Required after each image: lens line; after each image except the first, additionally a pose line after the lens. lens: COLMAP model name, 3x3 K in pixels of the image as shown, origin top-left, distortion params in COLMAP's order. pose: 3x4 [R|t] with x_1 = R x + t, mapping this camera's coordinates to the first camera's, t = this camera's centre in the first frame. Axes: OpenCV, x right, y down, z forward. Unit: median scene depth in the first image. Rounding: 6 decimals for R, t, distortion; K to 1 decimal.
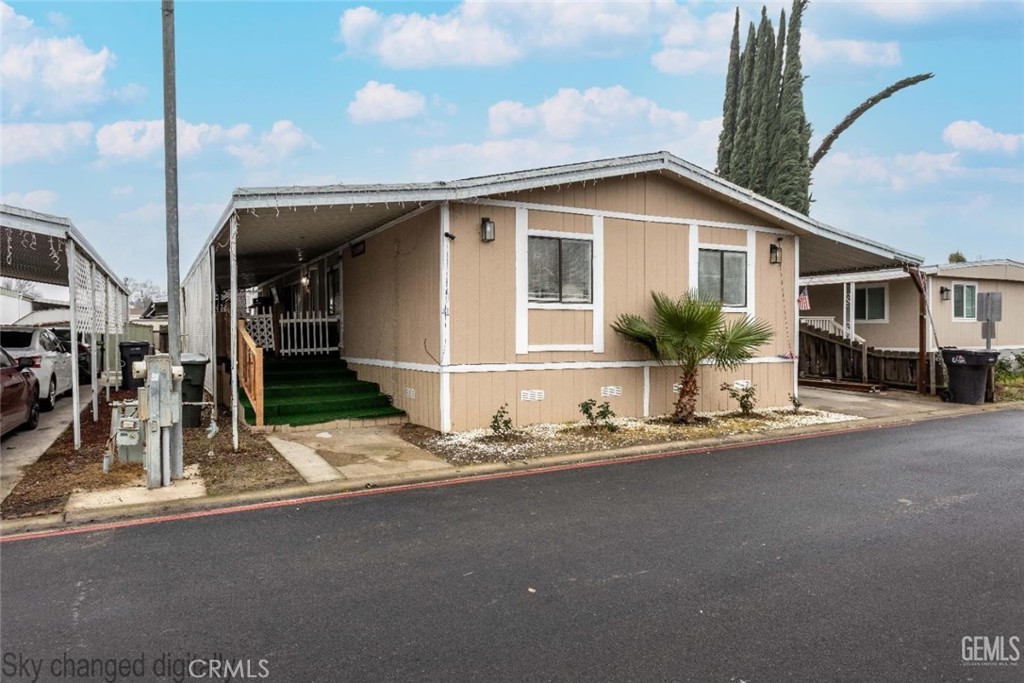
lens RADIAL K [[648.0, 0, 511.4], [0, 648.0, 342.3], [0, 0, 1]] dist [-0.002529, -0.000273]
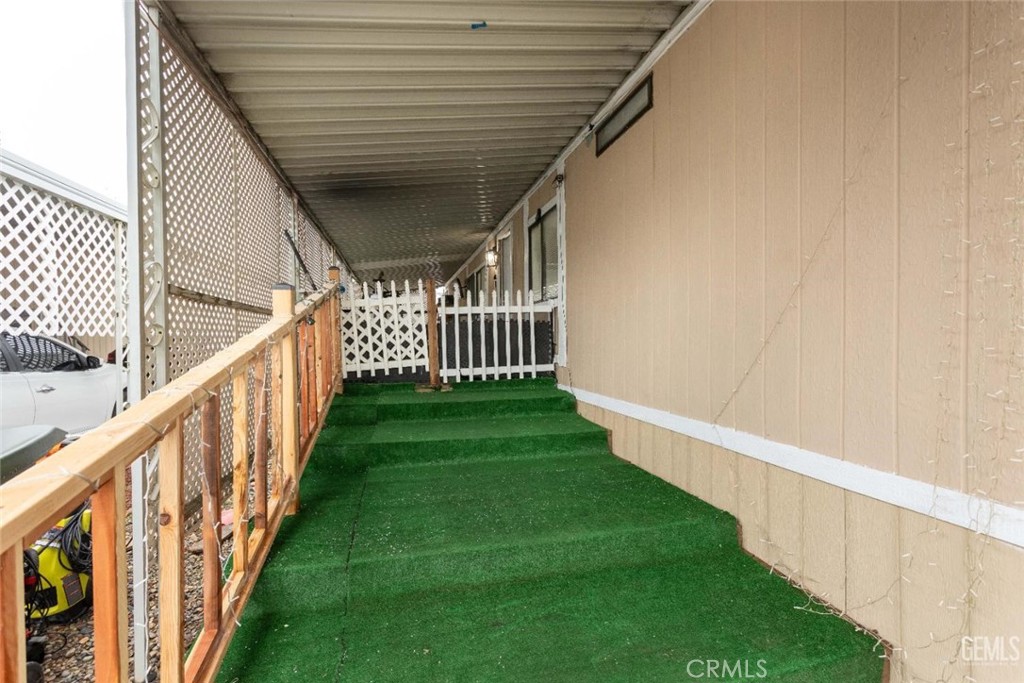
lens RADIAL K [[497.1, 0, 512.0], [0, 497.1, 337.1], [0, 0, 1]] dist [0.002874, 0.002026]
pose [[0.964232, 0.007756, -0.264947, -0.200664], [-0.008481, 0.999963, -0.001593, -0.012231], [0.264925, 0.003783, 0.964262, 0.635983]]
